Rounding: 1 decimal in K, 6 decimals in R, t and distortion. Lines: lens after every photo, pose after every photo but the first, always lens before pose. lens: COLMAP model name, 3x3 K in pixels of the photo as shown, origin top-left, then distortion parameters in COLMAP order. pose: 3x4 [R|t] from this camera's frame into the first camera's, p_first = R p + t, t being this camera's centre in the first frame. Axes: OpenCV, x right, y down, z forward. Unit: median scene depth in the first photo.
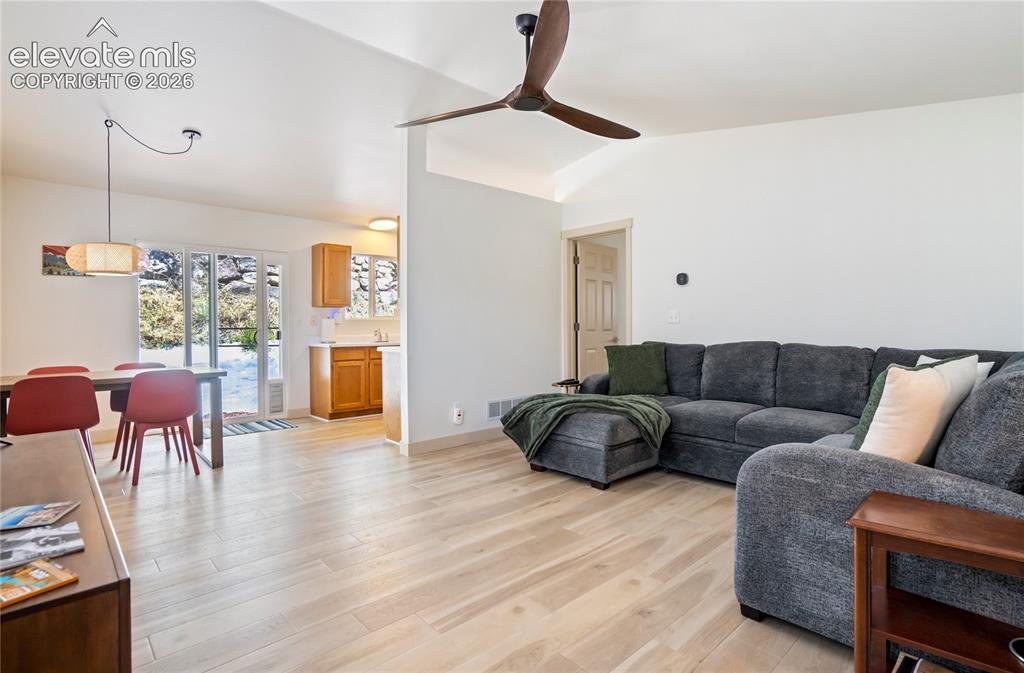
lens RADIAL K [[512.5, 0, 512.6], [0, 512.5, 328.6], [0, 0, 1]] dist [-0.001495, 0.000870]
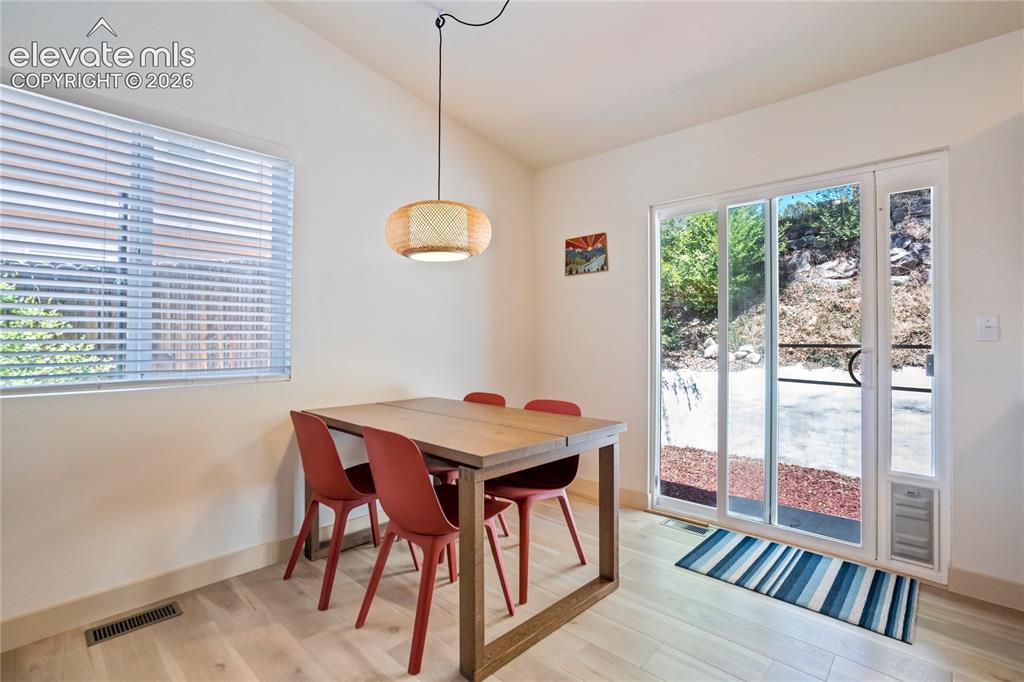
lens RADIAL K [[476.7, 0, 521.7], [0, 476.7, 333.8], [0, 0, 1]] dist [-0.039329, 0.018025]
pose [[0.086189, -0.003380, -0.996273, -0.124577], [-0.008957, 0.999951, -0.004168, -0.006718], [0.996239, 0.009283, 0.086154, 0.656577]]
